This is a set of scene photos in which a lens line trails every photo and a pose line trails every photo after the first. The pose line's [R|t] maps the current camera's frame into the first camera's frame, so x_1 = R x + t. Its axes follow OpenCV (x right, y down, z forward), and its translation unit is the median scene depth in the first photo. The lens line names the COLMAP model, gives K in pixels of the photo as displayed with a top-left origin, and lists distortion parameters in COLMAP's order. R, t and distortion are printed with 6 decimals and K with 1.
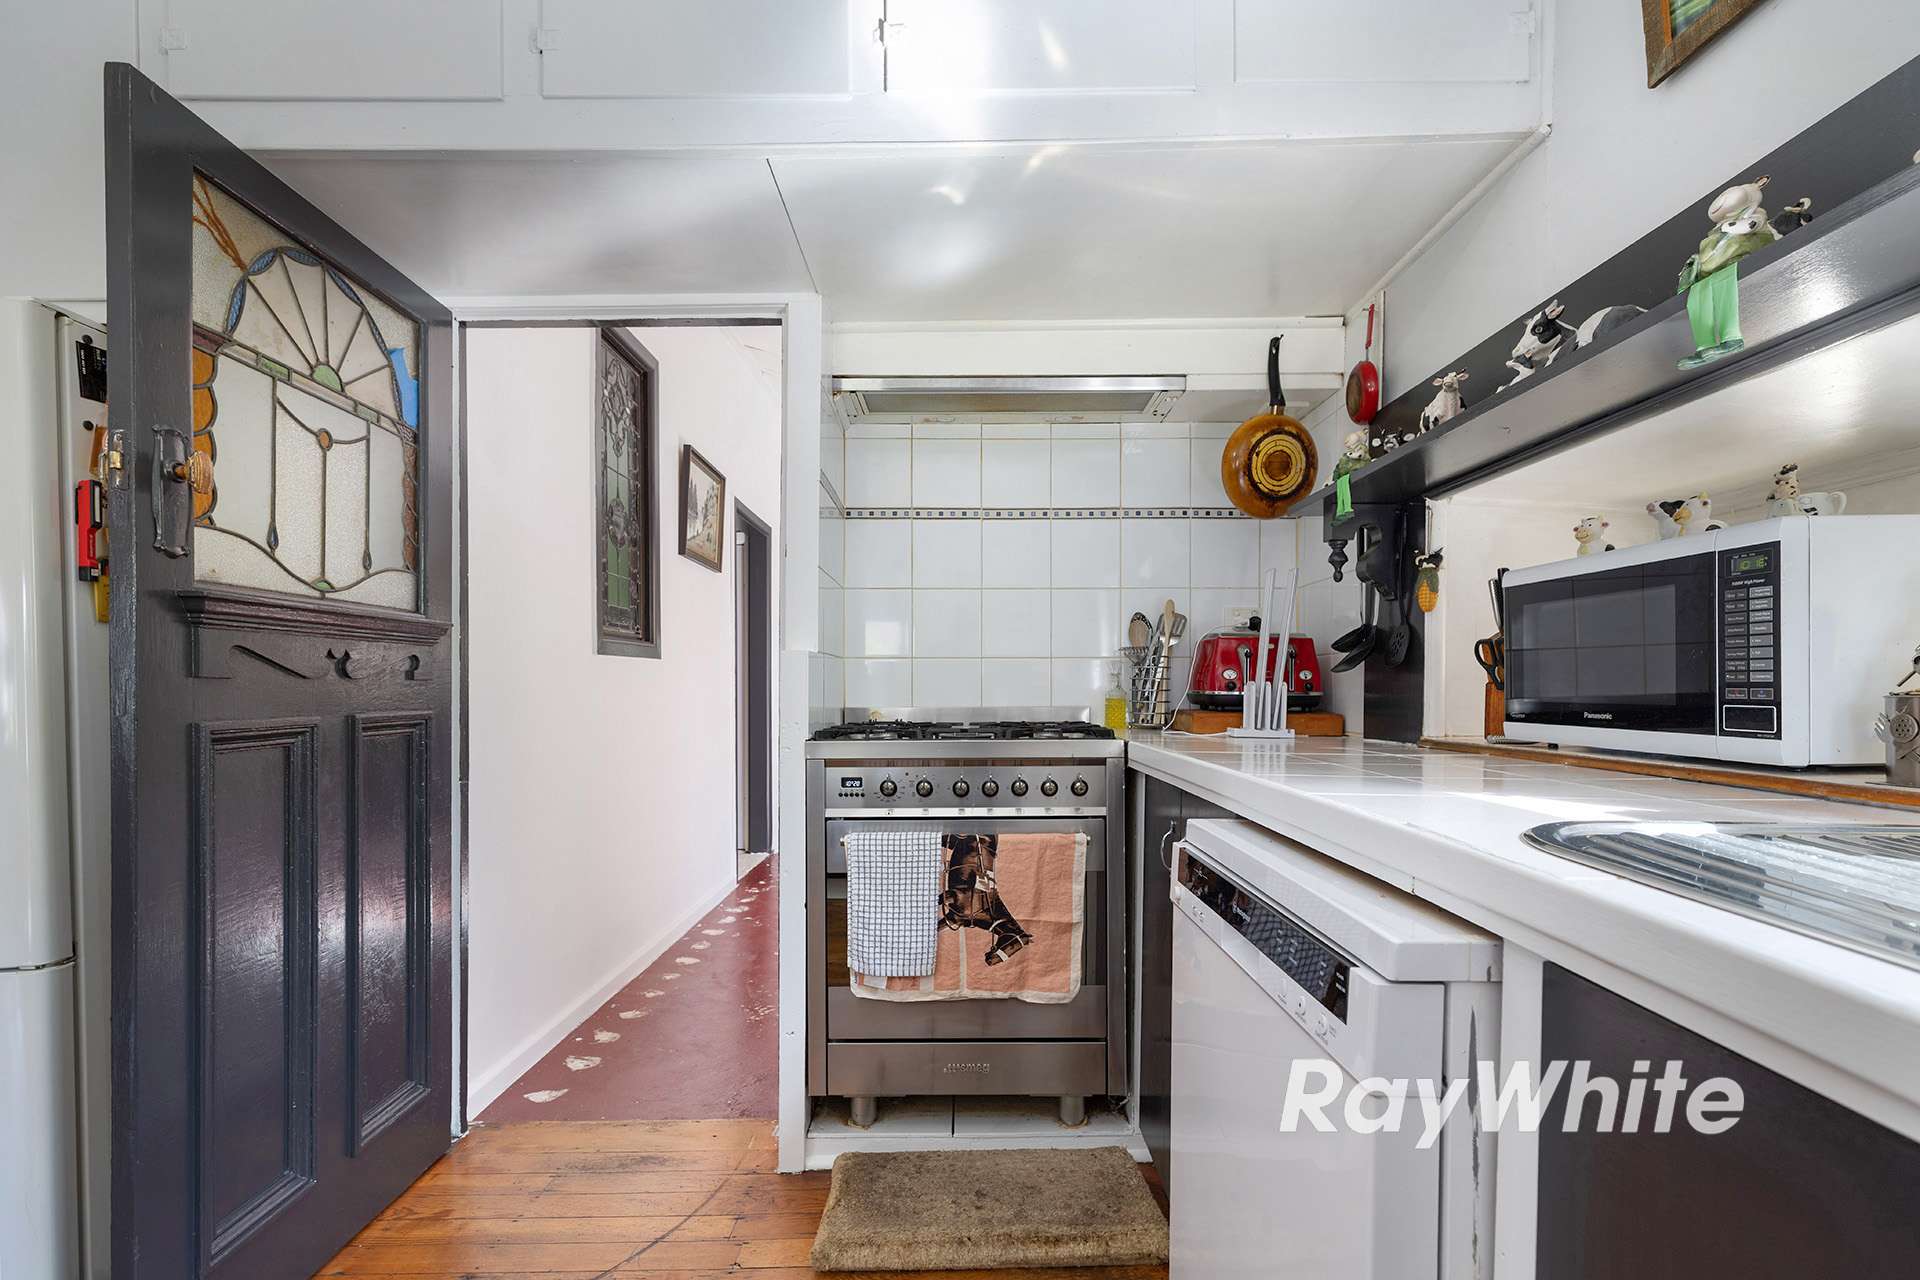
lens RADIAL K [[876.8, 0, 941.1], [0, 876.8, 700.0], [0, 0, 1]] dist [0.013168, -0.000073]
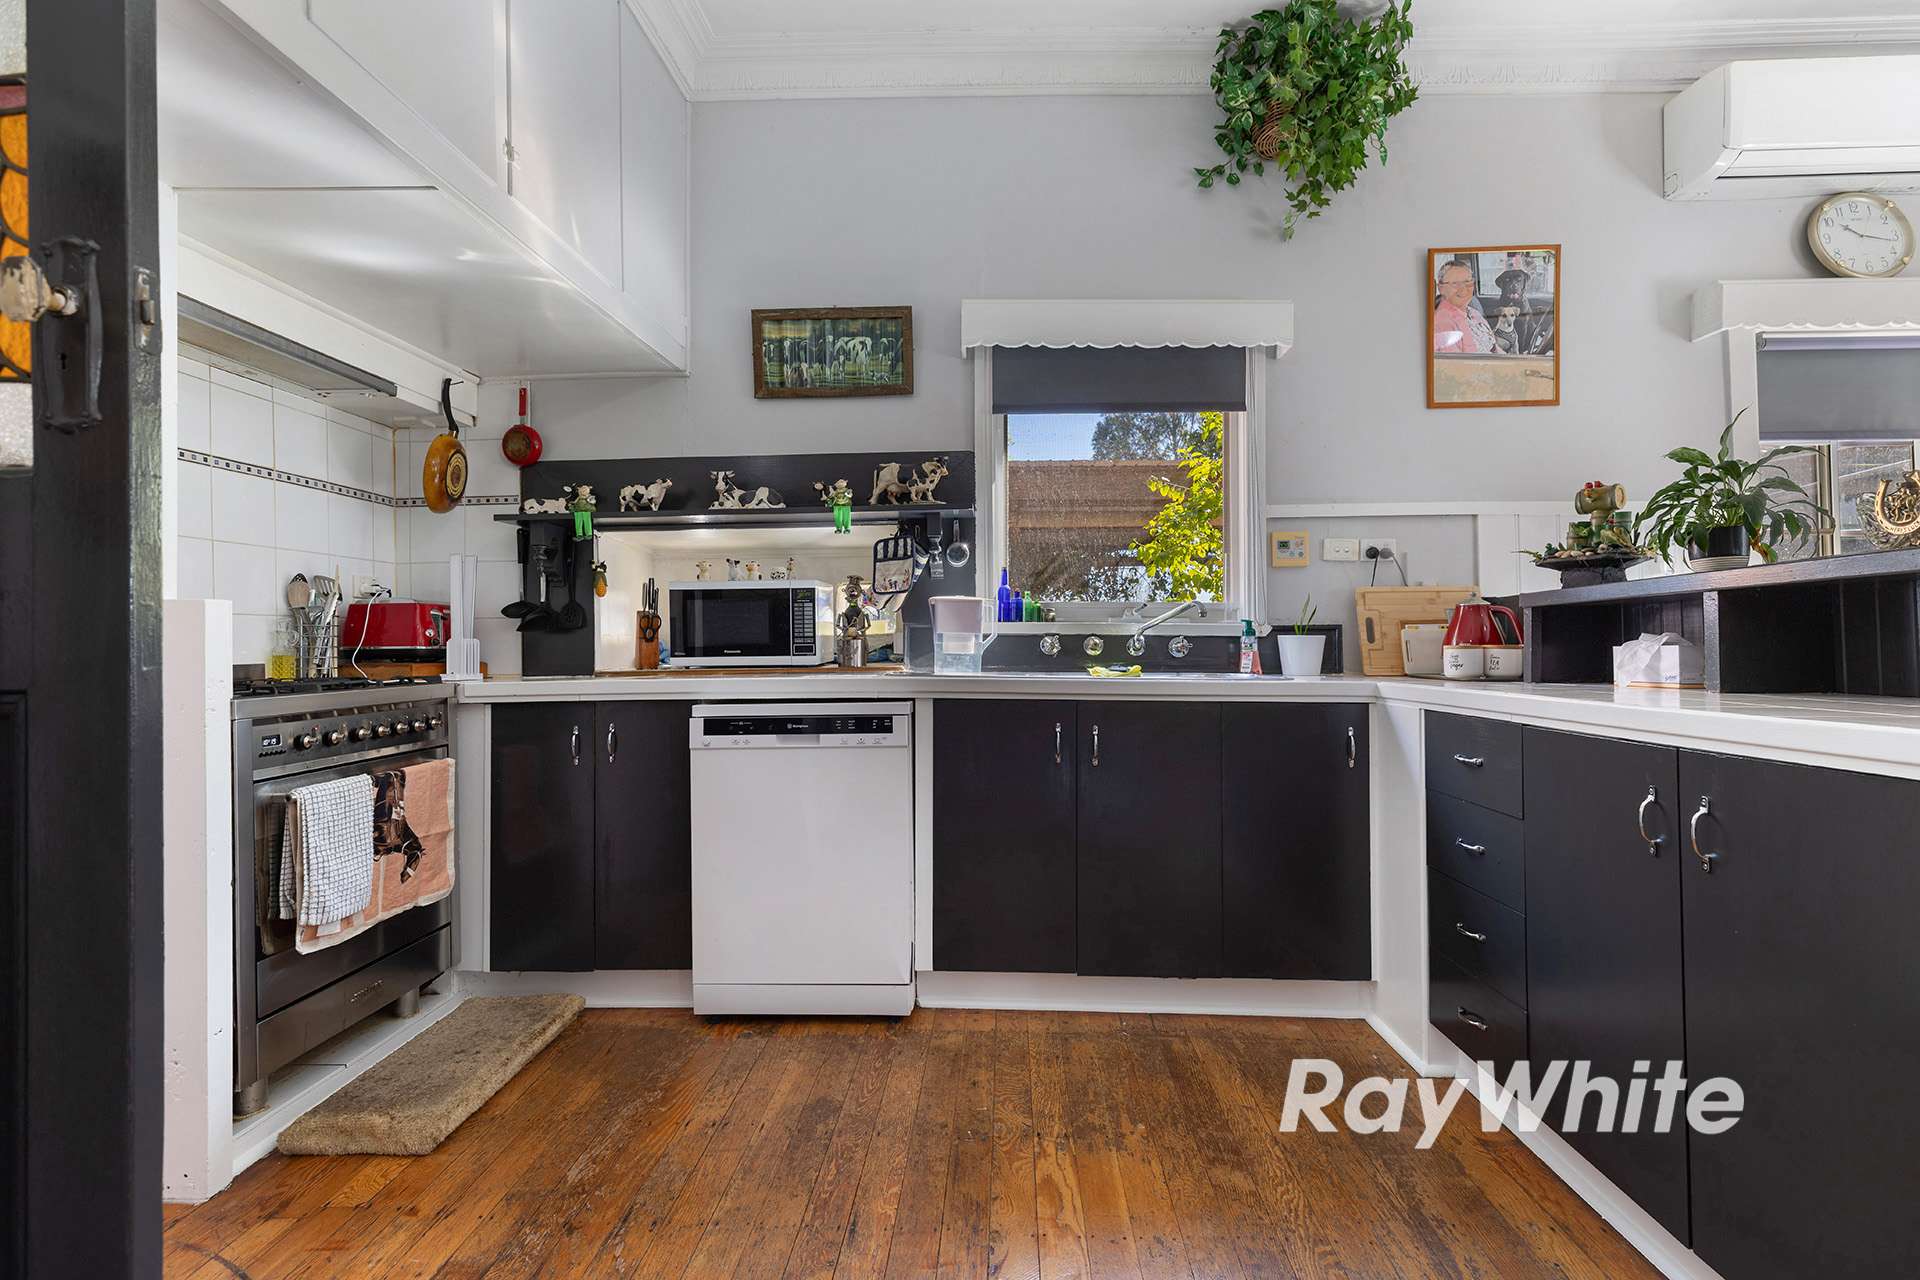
lens RADIAL K [[879.7, 0, 960.0], [0, 879.7, 640.0], [0, 0, 1]] dist [0.016600, 0.000257]
pose [[0.053518, 0.002889, 0.998563, -1.062564], [0.028847, 0.999574, -0.004438, 0.010806], [-0.998150, 0.029043, 0.053412, 0.202075]]
